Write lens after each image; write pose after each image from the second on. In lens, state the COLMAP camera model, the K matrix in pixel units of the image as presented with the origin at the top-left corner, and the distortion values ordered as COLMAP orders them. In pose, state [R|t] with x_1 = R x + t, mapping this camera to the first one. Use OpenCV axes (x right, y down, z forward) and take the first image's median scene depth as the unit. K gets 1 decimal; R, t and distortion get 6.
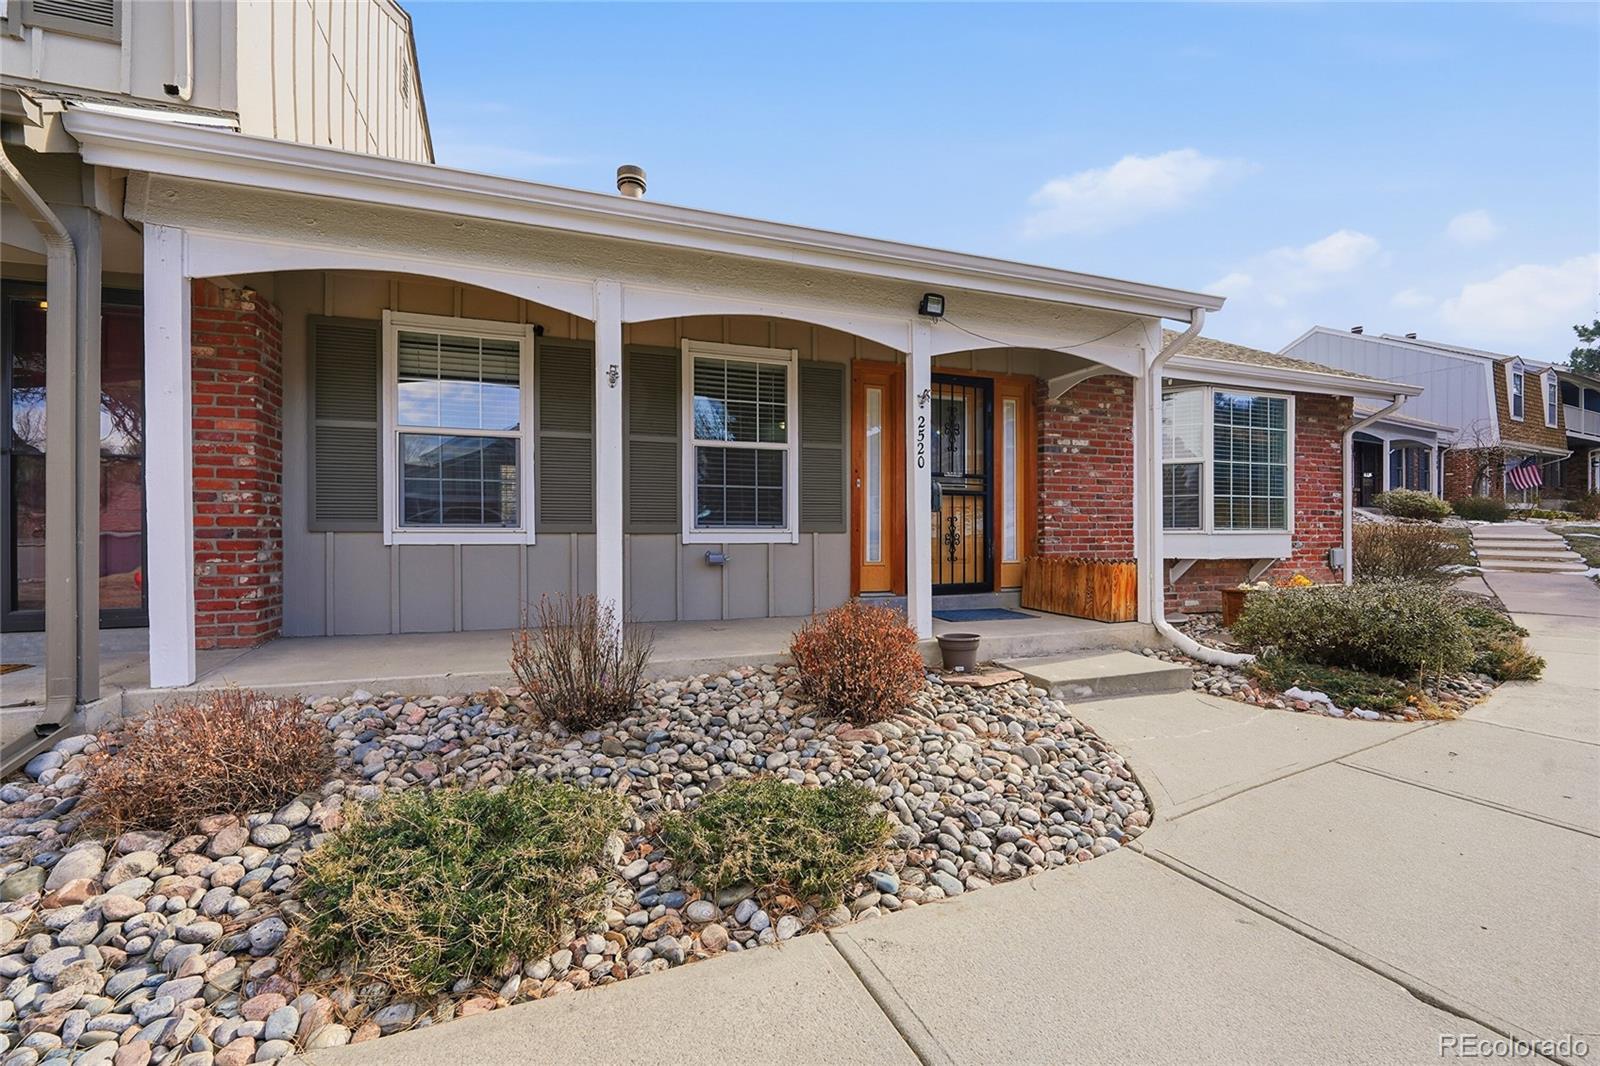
lens RADIAL K [[662.2, 0, 790.7], [0, 662.2, 549.6], [0, 0, 1]] dist [-0.011043, -0.000657]
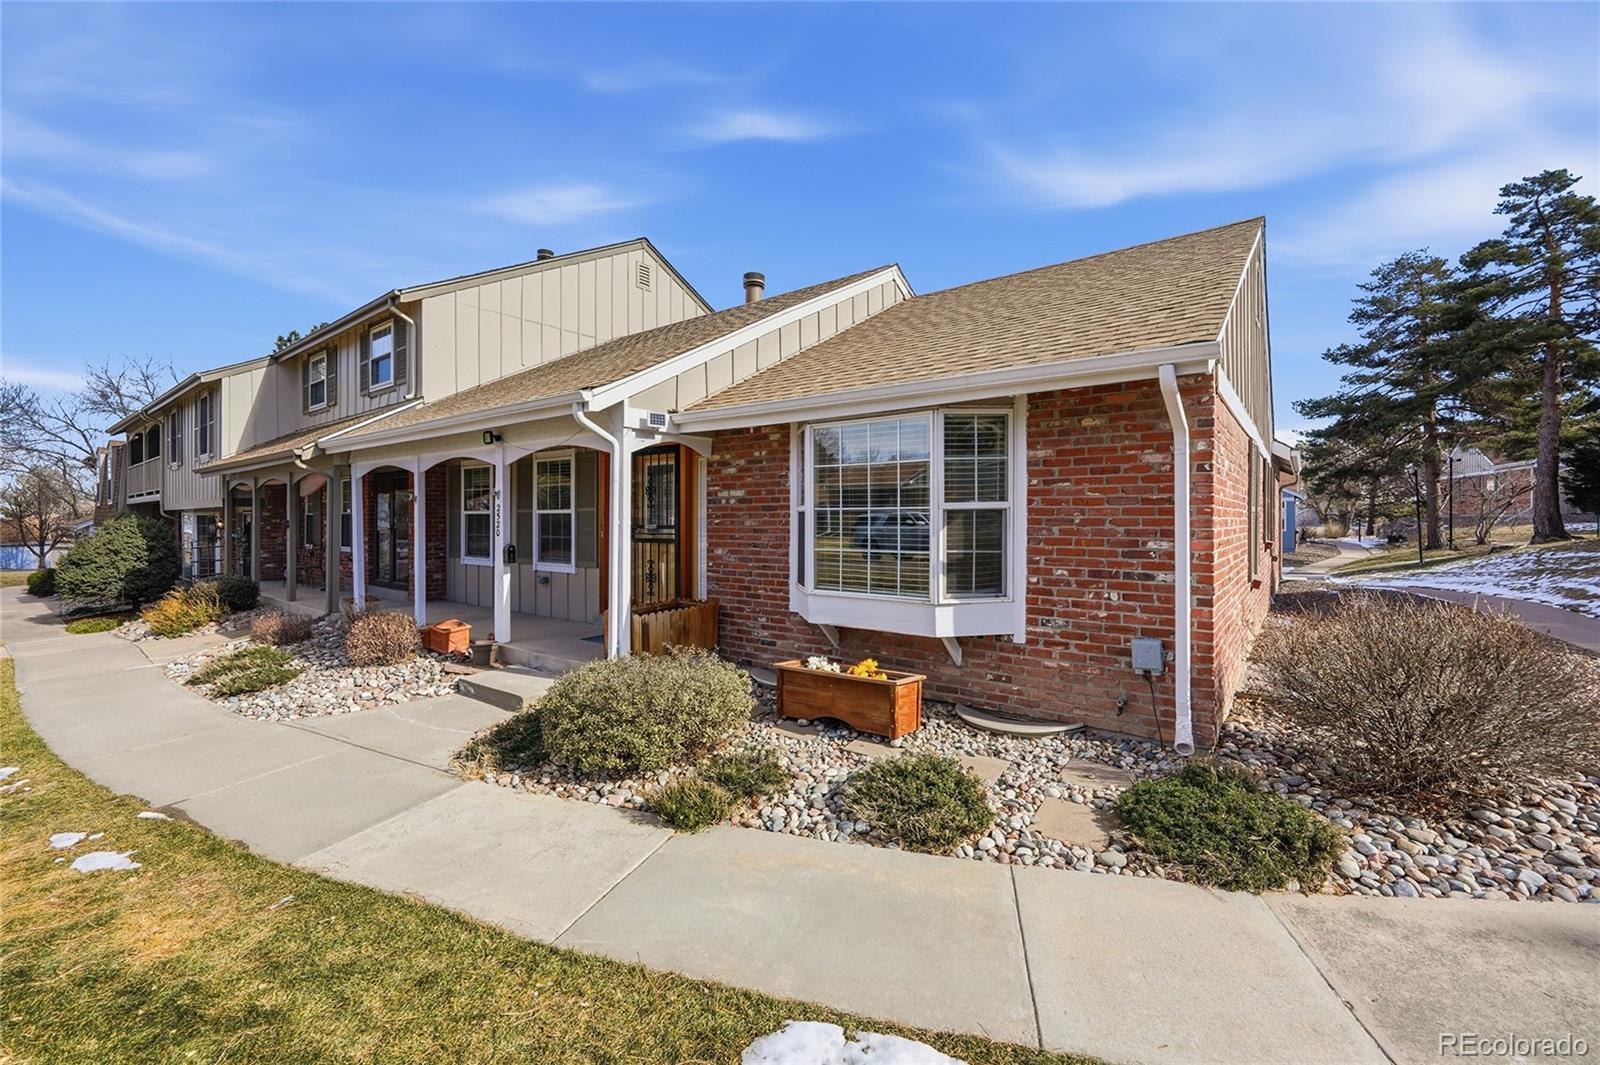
lens RADIAL K [[662.2, 0, 790.7], [0, 662.2, 549.1], [0, 0, 1]] dist [-0.011043, -0.000657]
pose [[0.540220, 0.034334, -0.840823, 1.354549], [-0.028263, 0.999344, 0.022648, -0.099863], [0.841049, 0.011529, 0.540836, 0.509827]]
